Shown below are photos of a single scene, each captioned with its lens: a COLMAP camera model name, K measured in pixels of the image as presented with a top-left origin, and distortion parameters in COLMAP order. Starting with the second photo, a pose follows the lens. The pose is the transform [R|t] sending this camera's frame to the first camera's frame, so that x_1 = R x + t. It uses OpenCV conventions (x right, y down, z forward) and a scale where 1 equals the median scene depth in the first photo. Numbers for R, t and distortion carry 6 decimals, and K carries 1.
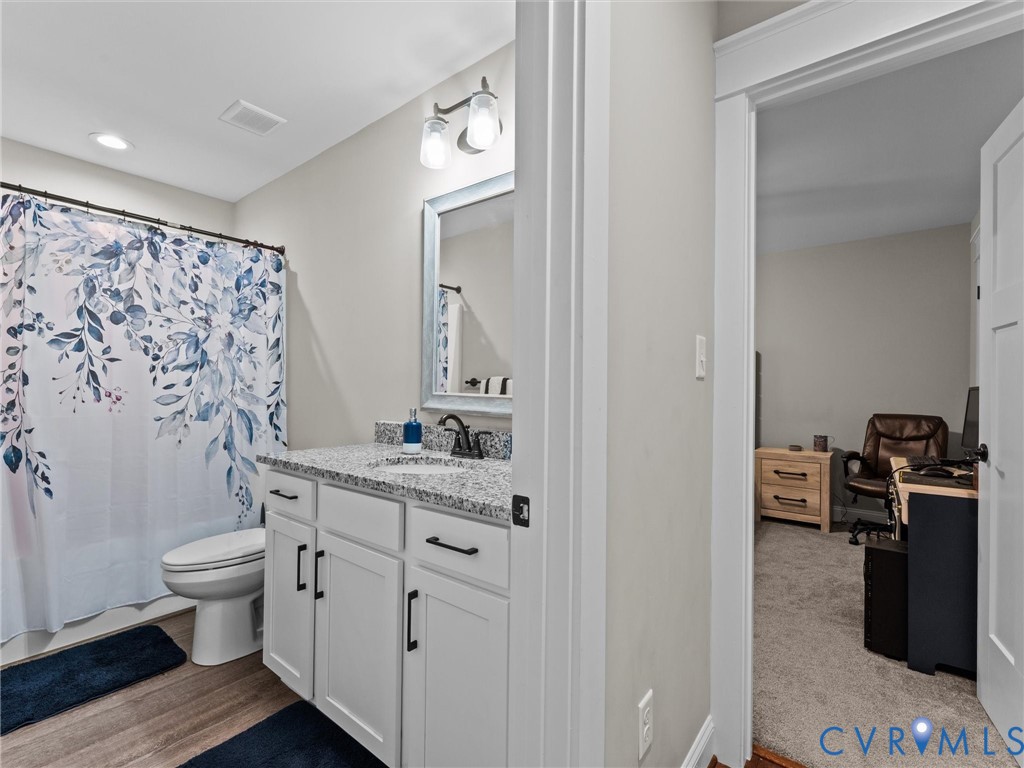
lens RADIAL K [[458.1, 0, 505.5], [0, 458.1, 387.1], [0, 0, 1]] dist [-0.003272, -0.000960]
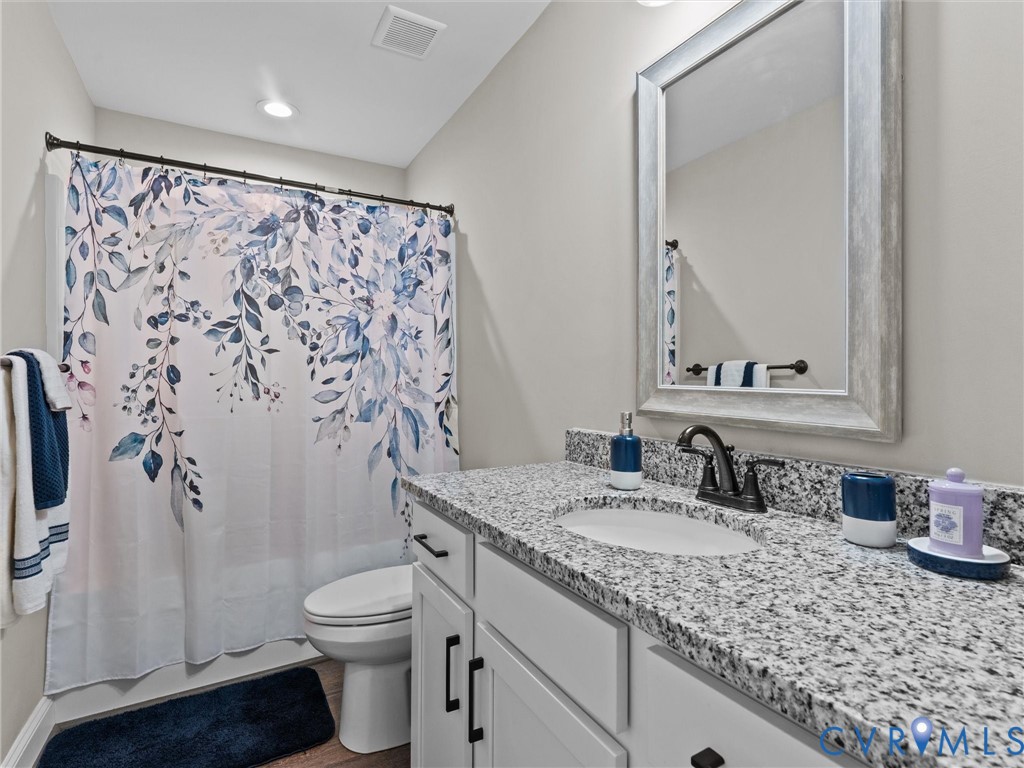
lens RADIAL K [[508.7, 0, 510.9], [0, 508.7, 383.3], [0, 0, 1]] dist [-0.001911, 0.001287]
pose [[0.926042, -0.011176, -0.377255, -0.083013], [0.015050, 0.999860, 0.007325, 0.001296], [0.377121, -0.012461, 0.926080, 0.300081]]
